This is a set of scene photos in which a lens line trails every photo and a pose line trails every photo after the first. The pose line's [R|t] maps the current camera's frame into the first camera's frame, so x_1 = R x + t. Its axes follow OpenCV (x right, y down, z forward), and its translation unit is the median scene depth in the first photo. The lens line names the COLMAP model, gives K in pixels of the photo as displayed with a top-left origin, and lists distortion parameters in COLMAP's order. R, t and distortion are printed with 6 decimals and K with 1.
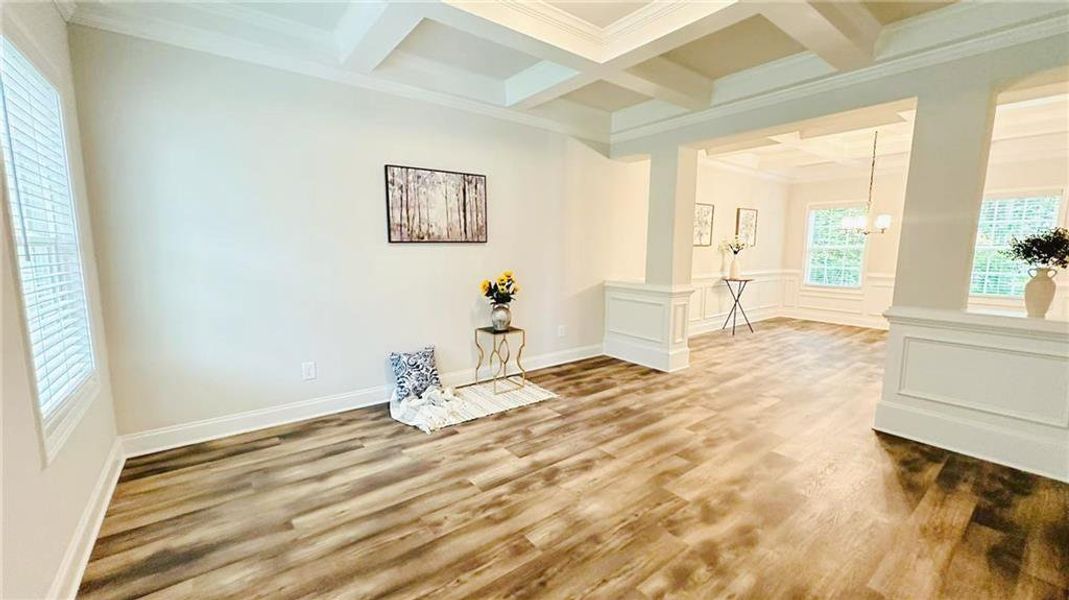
lens RADIAL K [[424.9, 0, 529.4], [0, 424.9, 302.2], [0, 0, 1]] dist [-0.003812, 0.001435]
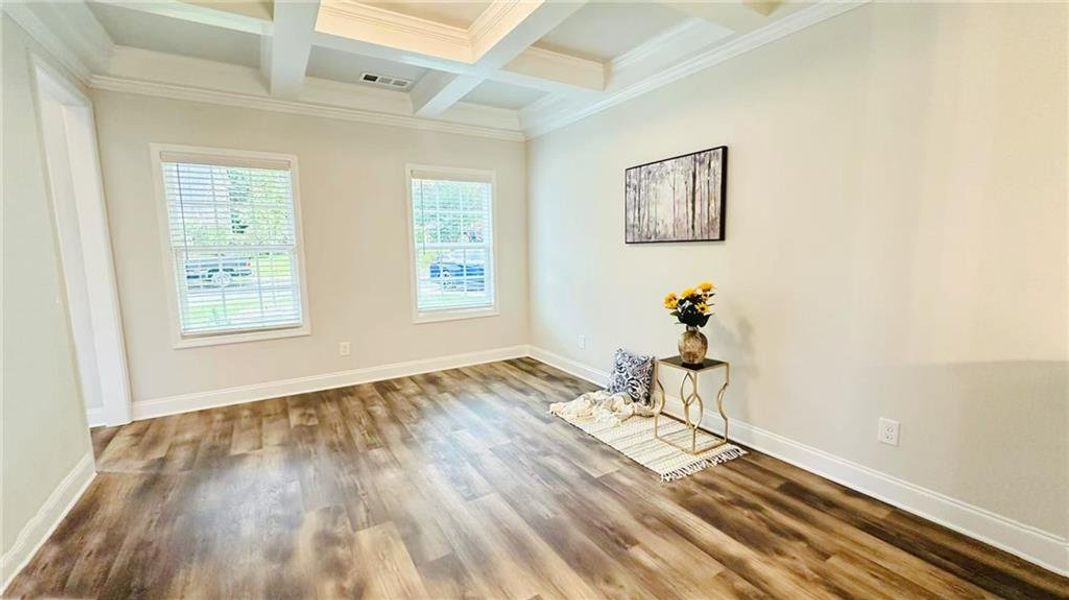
lens RADIAL K [[424.9, 0, 523.6], [0, 424.9, 300.5], [0, 0, 1]] dist [-0.003812, 0.001435]
pose [[-0.100749, 0.122815, -0.987302, 0.744981], [-0.118483, 0.983809, 0.134471, -0.114149], [0.987832, 0.130526, -0.084566, 0.867210]]
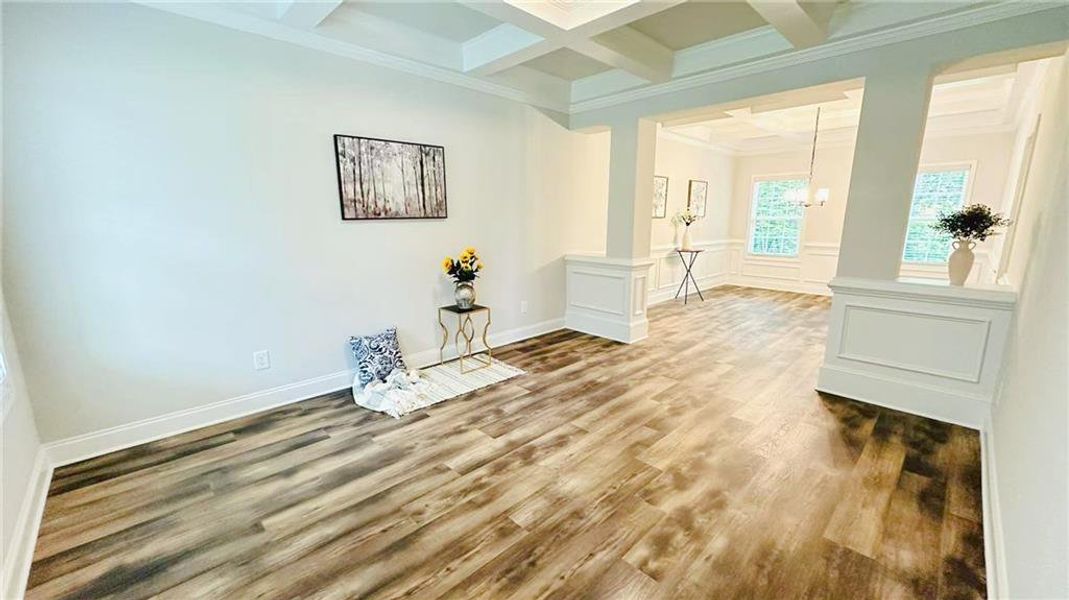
lens RADIAL K [[424.9, 0, 529.8], [0, 424.9, 302.9], [0, 0, 1]] dist [-0.003812, 0.001435]
pose [[0.993031, -0.030212, 0.113916, -0.034546], [0.021968, 0.997094, 0.072943, -0.017430], [-0.115789, -0.069932, 0.990809, 0.015885]]
